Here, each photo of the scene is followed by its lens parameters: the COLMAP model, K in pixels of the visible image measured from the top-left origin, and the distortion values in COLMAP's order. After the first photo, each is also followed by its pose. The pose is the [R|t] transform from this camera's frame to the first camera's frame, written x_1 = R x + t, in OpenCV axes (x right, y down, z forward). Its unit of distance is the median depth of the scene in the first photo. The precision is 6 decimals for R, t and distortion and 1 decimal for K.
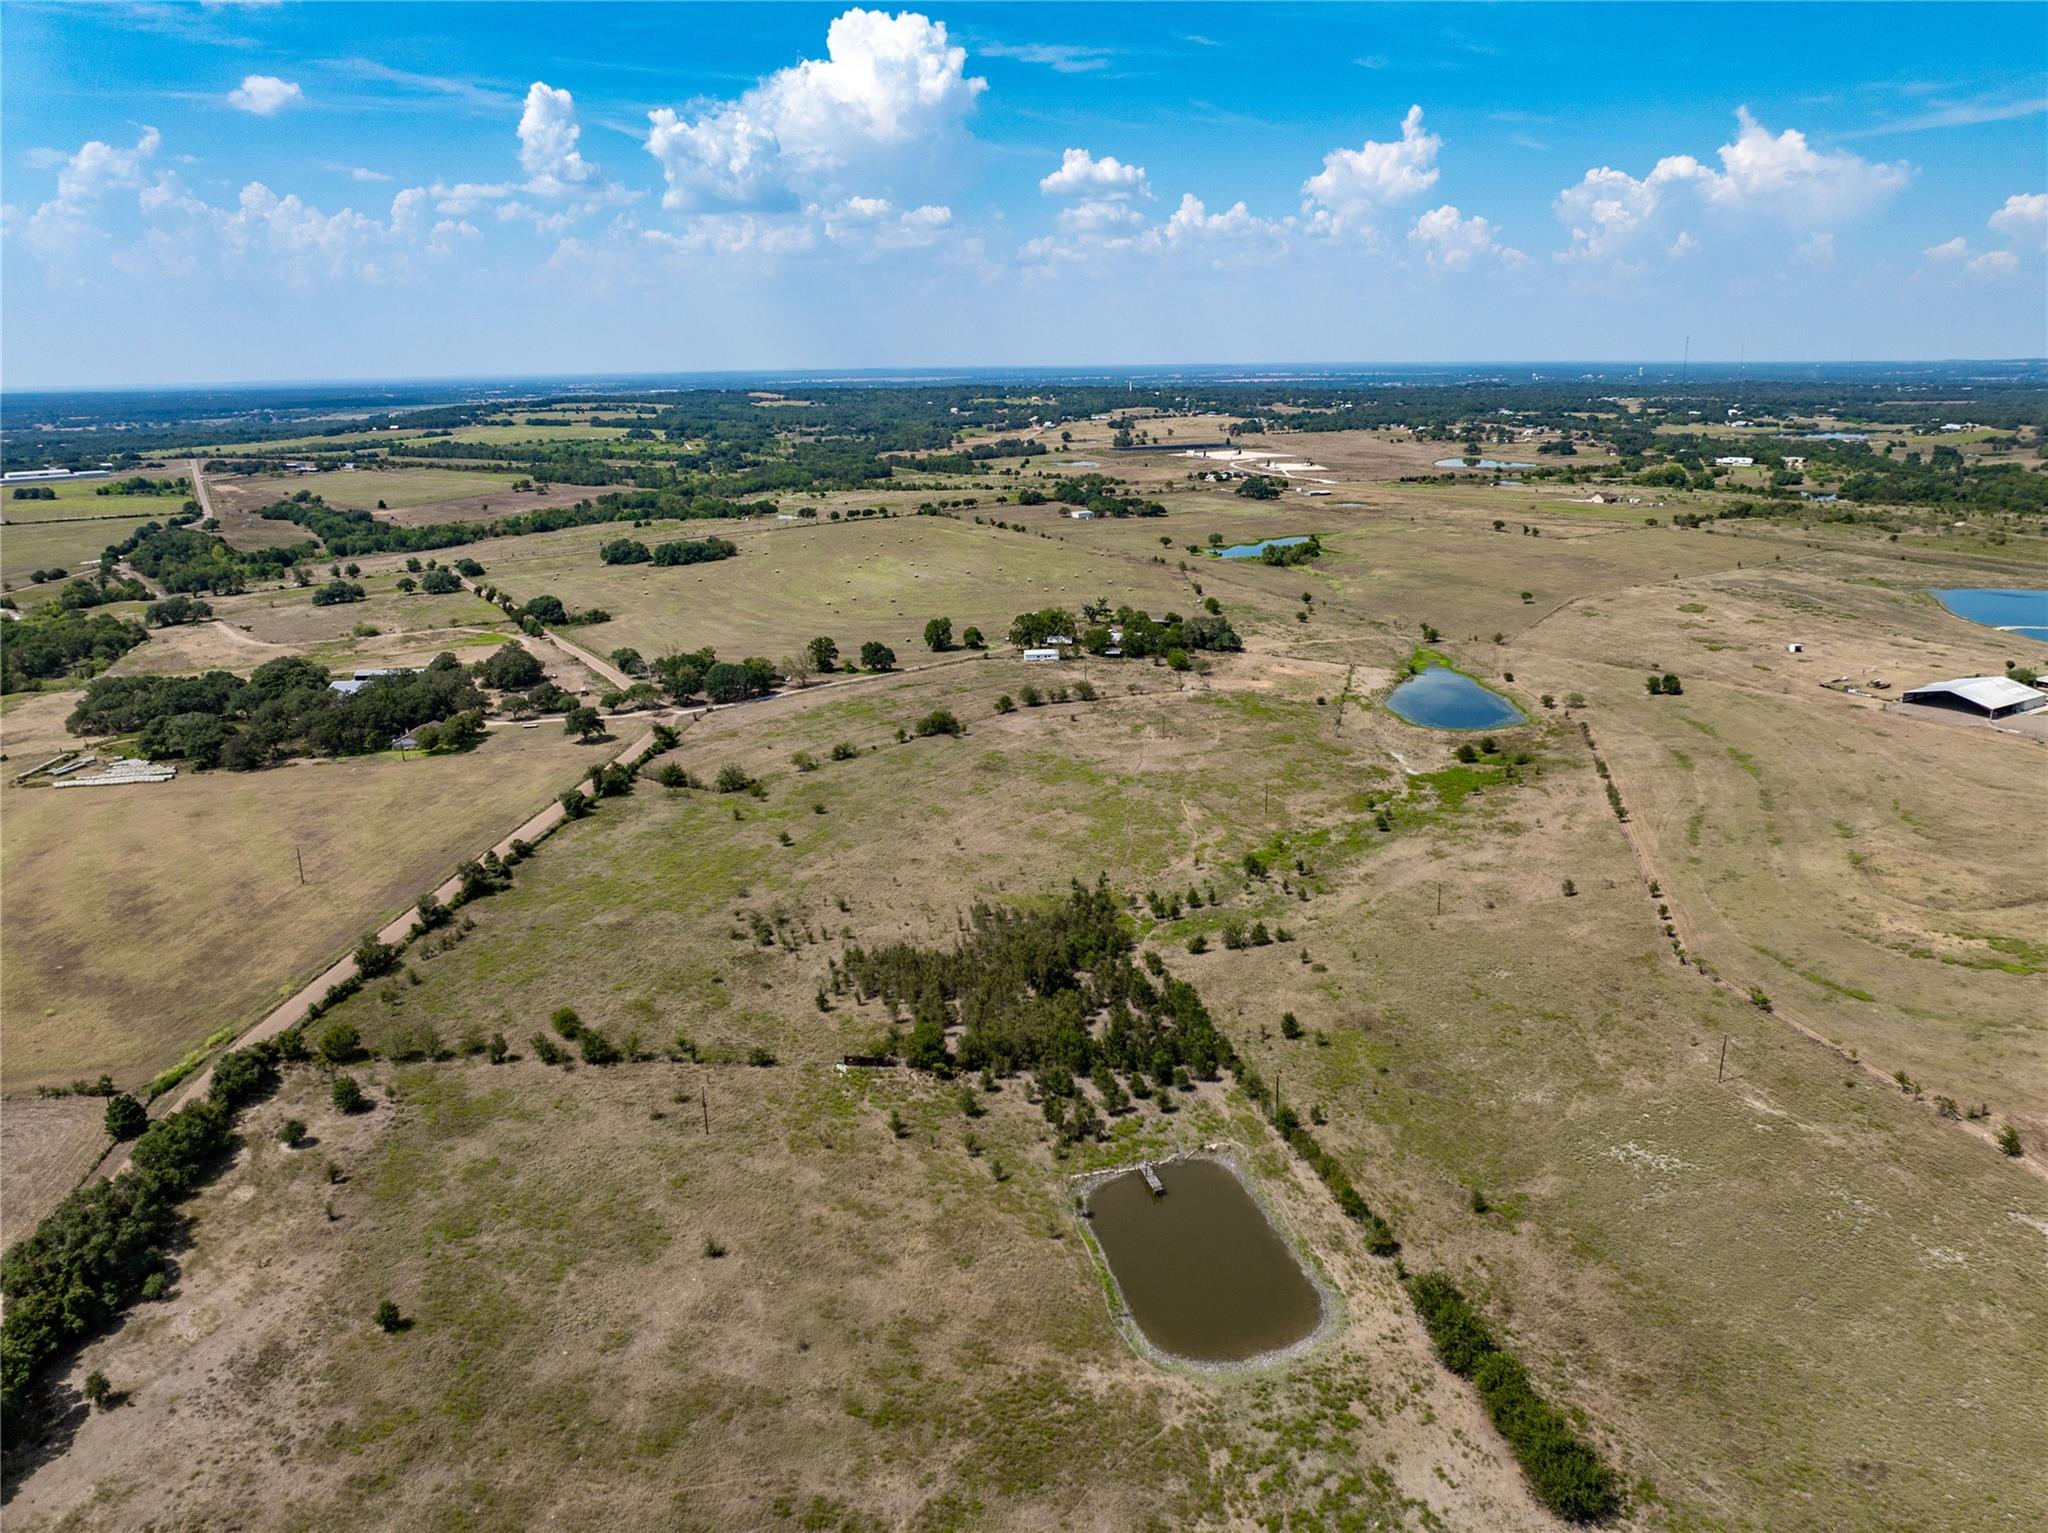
lens RADIAL K [[1429.9, 0, 1029.5], [0, 1429.9, 755.3], [0, 0, 1]] dist [-0.040084, 0.006070]
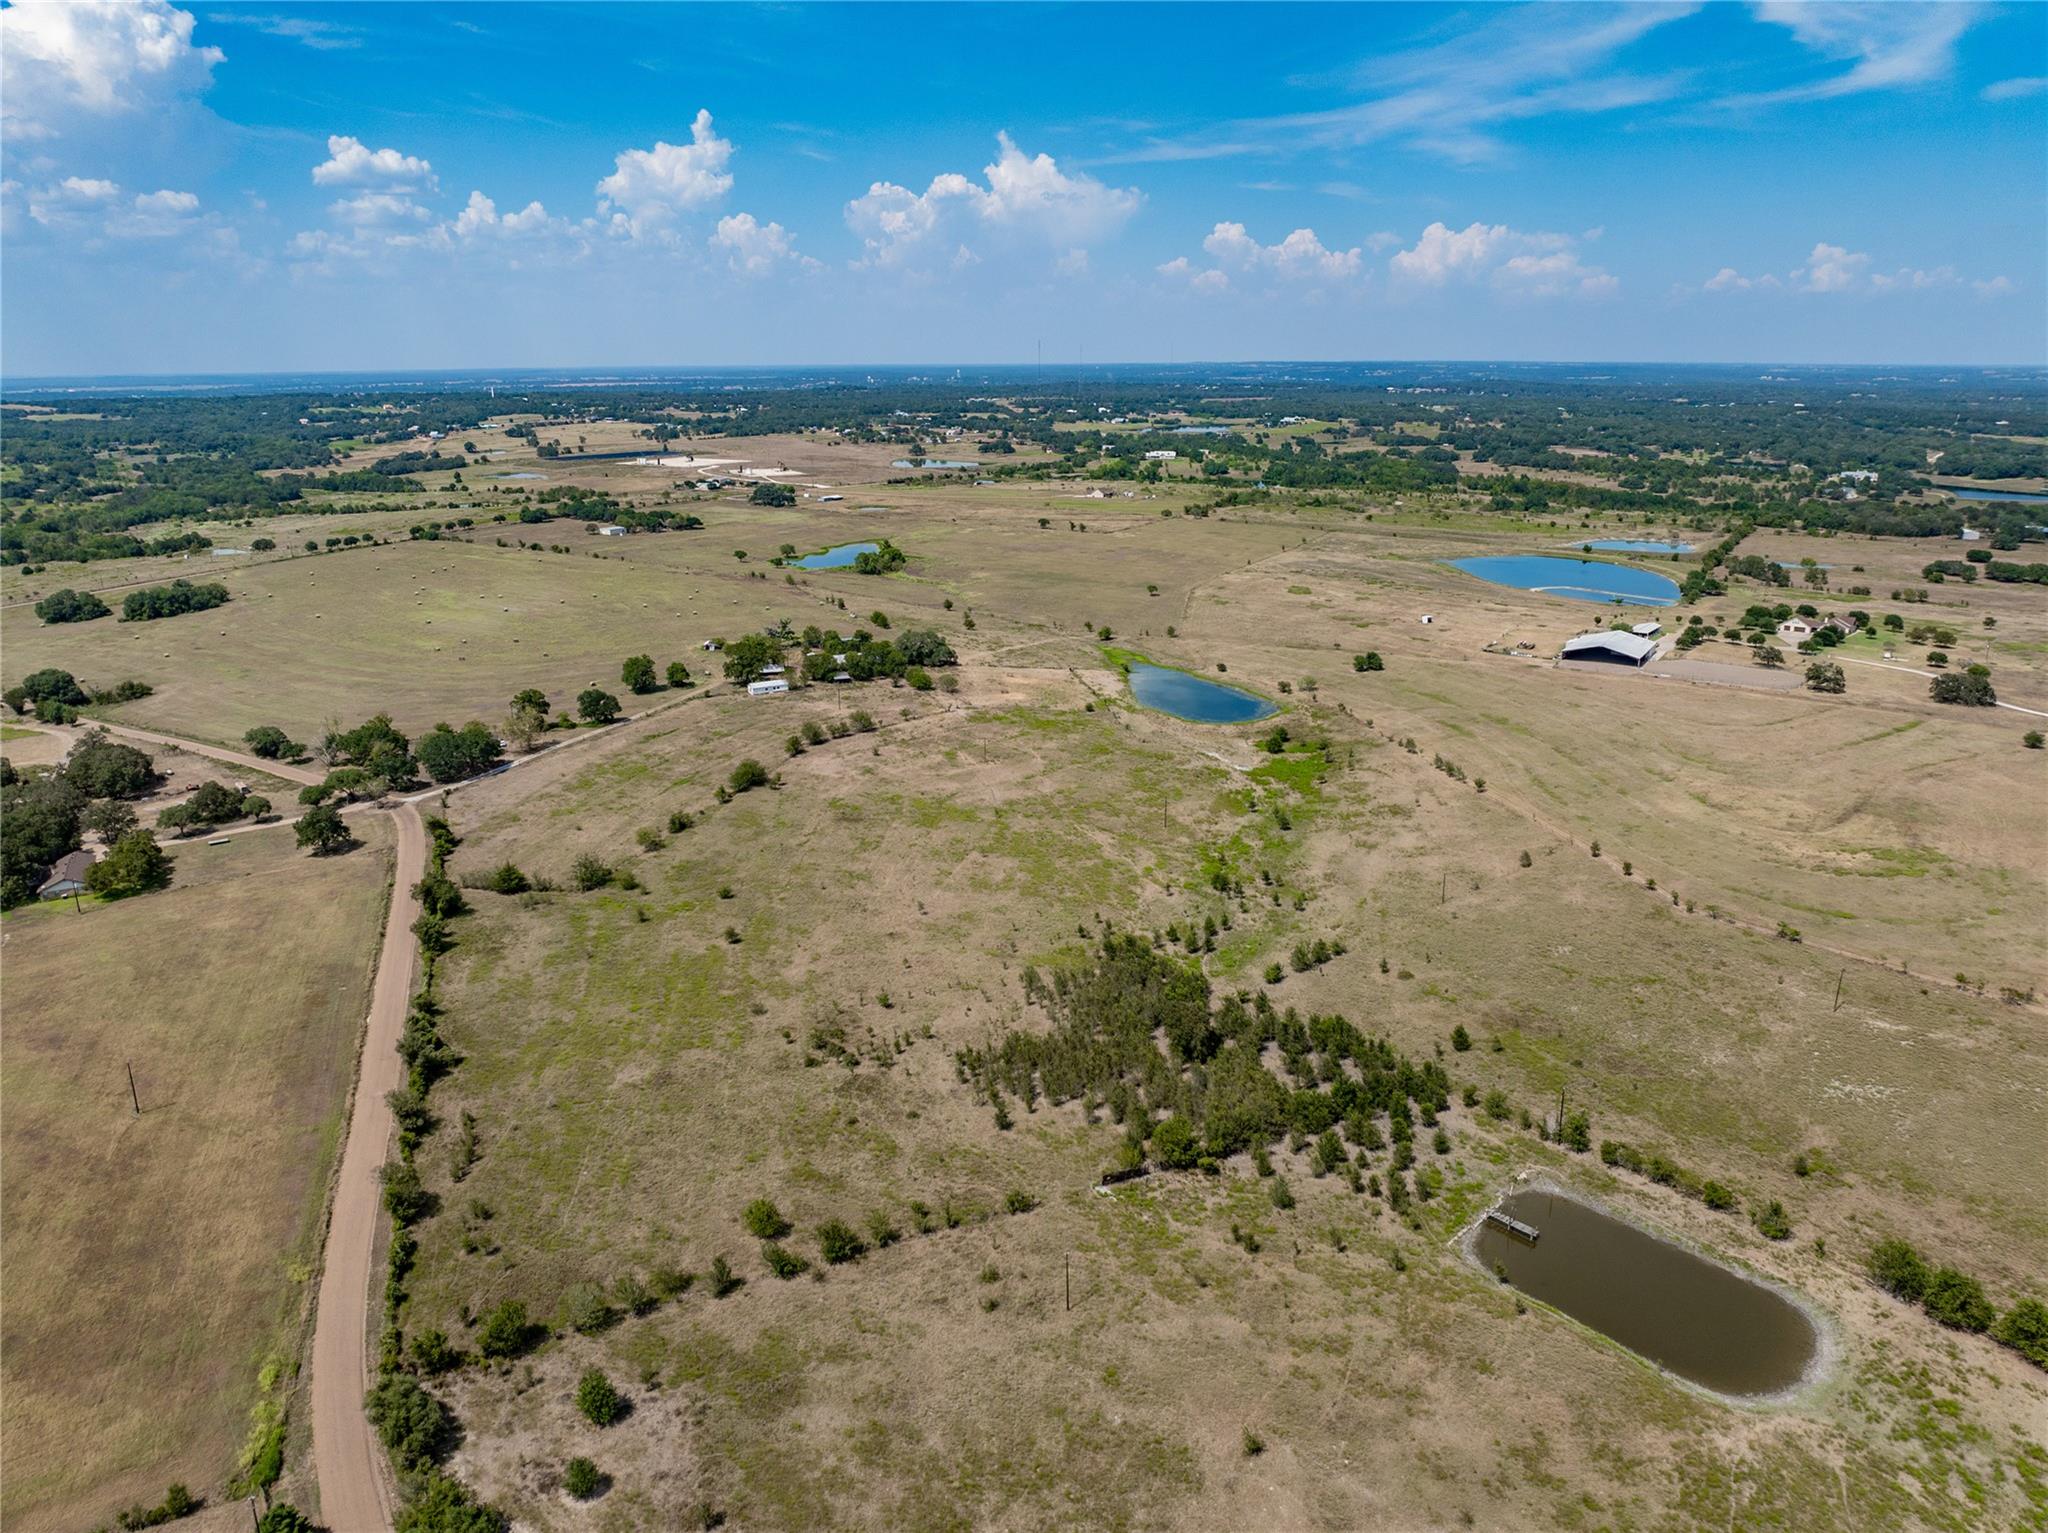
lens RADIAL K [[1434.2, 0, 1026.9], [0, 1434.2, 763.3], [0, 0, 1]] dist [-0.050653, 0.022511]
pose [[0.897117, -0.112899, 0.427123, -0.132390], [0.112045, 0.993330, 0.027226, -0.016100], [-0.427348, 0.023432, 0.903783, 0.063952]]
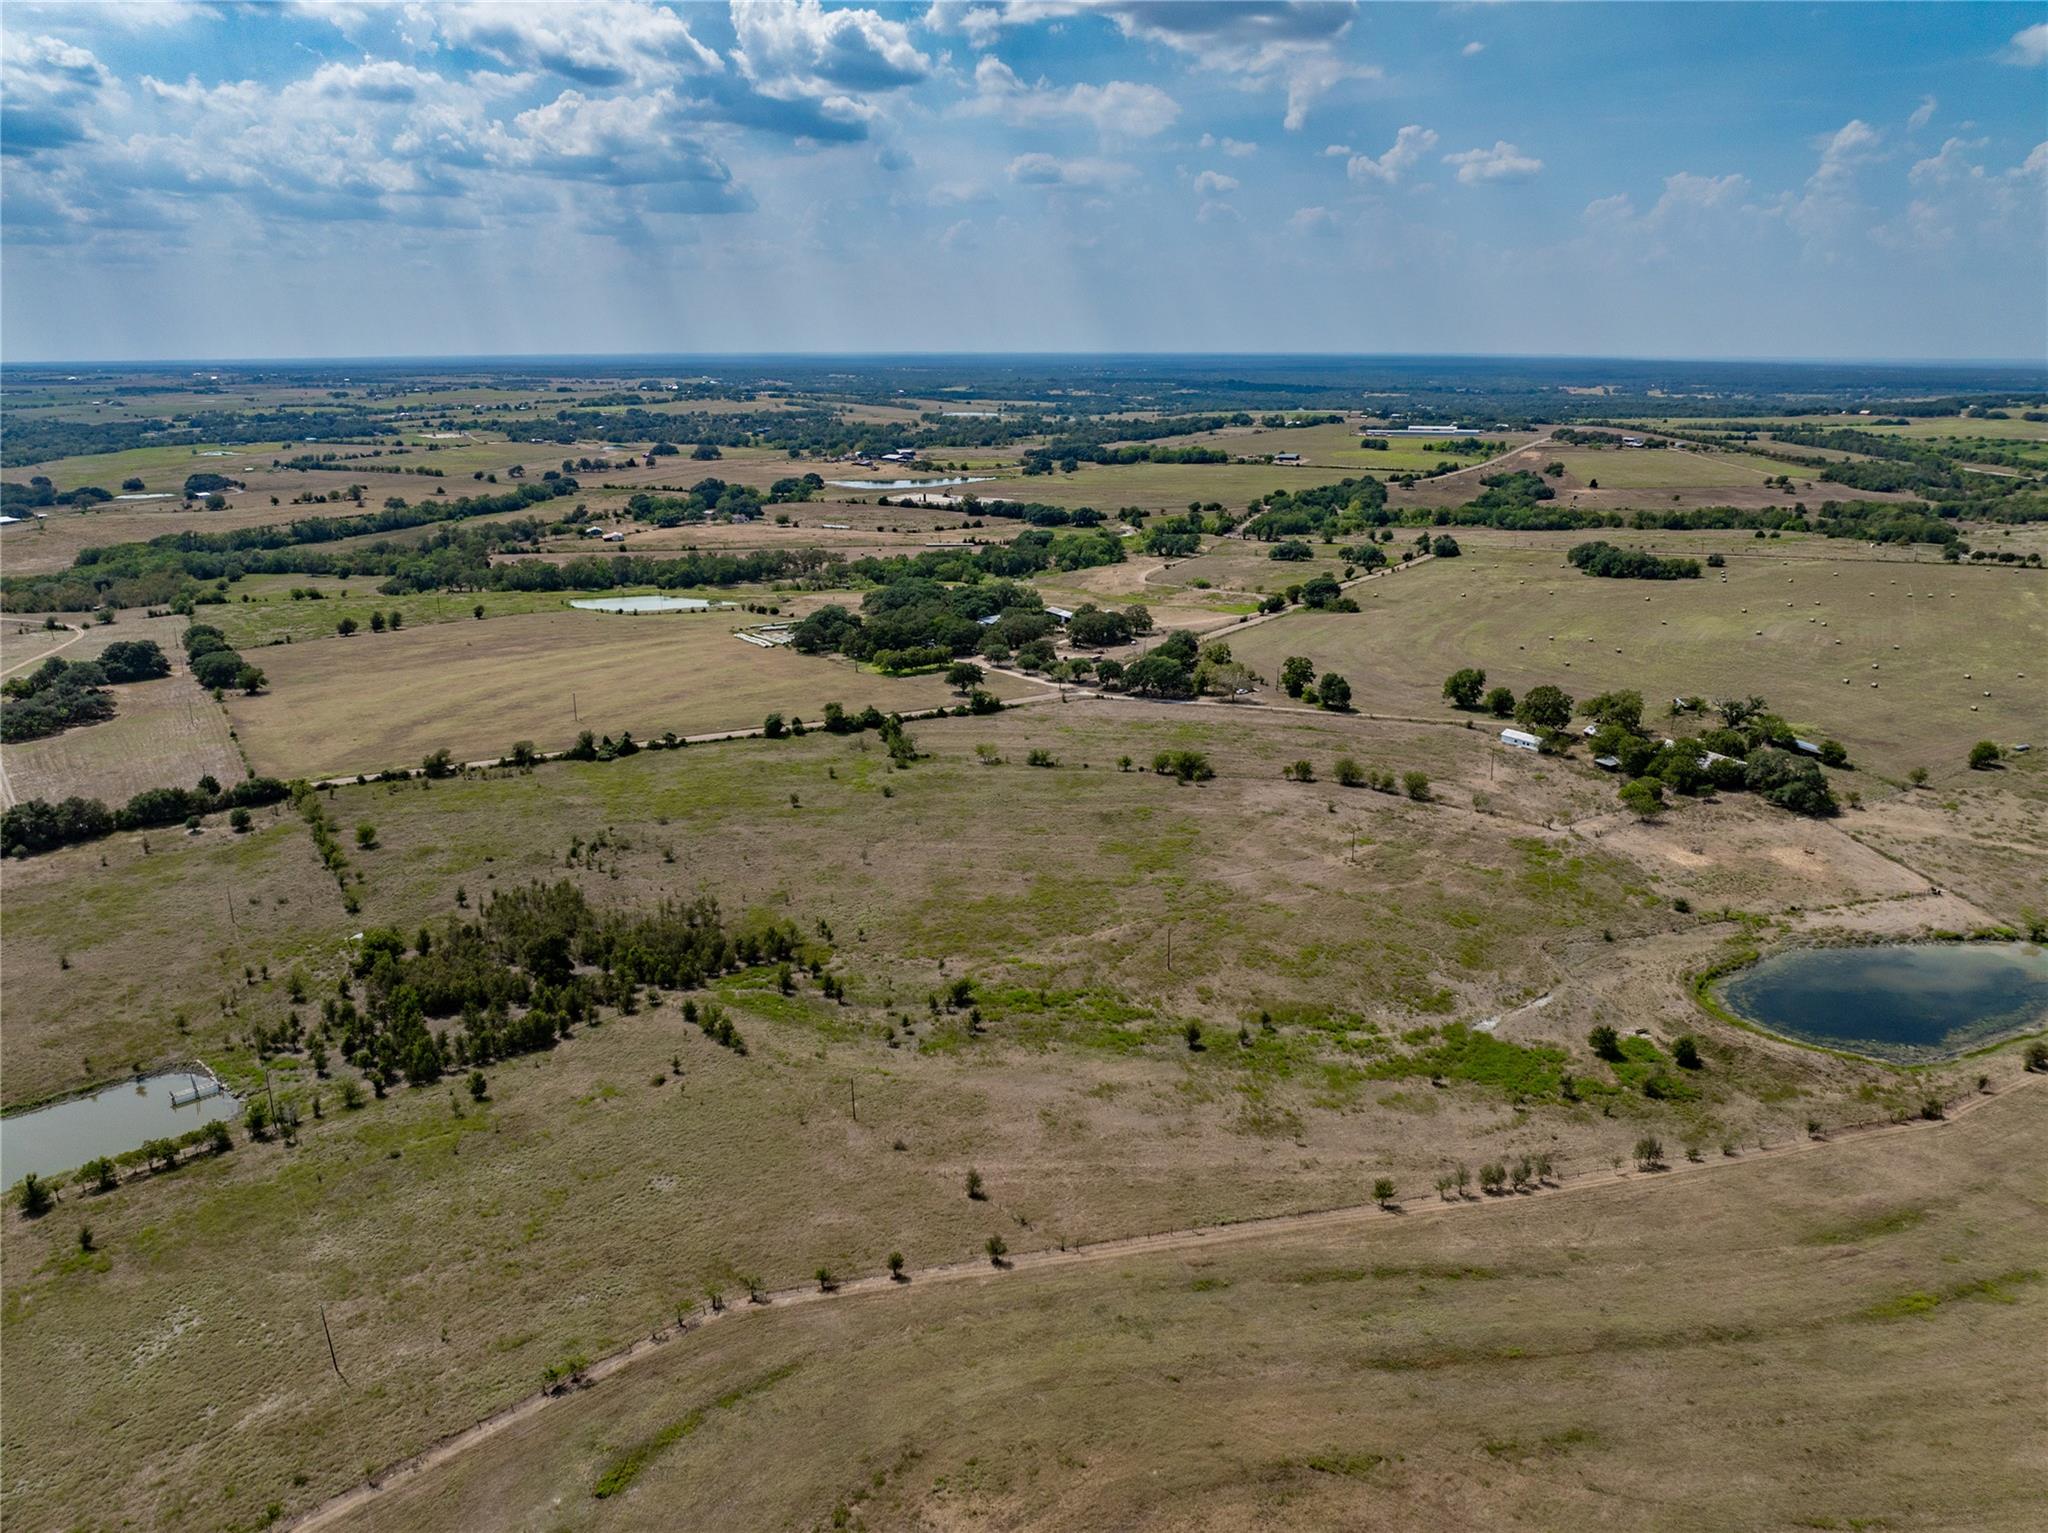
lens RADIAL K [[1429.9, 0, 1029.5], [0, 1429.9, 755.3], [0, 0, 1]] dist [-0.040084, 0.006070]
pose [[0.476507, 0.253137, -0.841940, 0.290519], [-0.238570, 0.958950, 0.153296, -0.064823], [0.846183, 0.127815, 0.517337, 0.218421]]
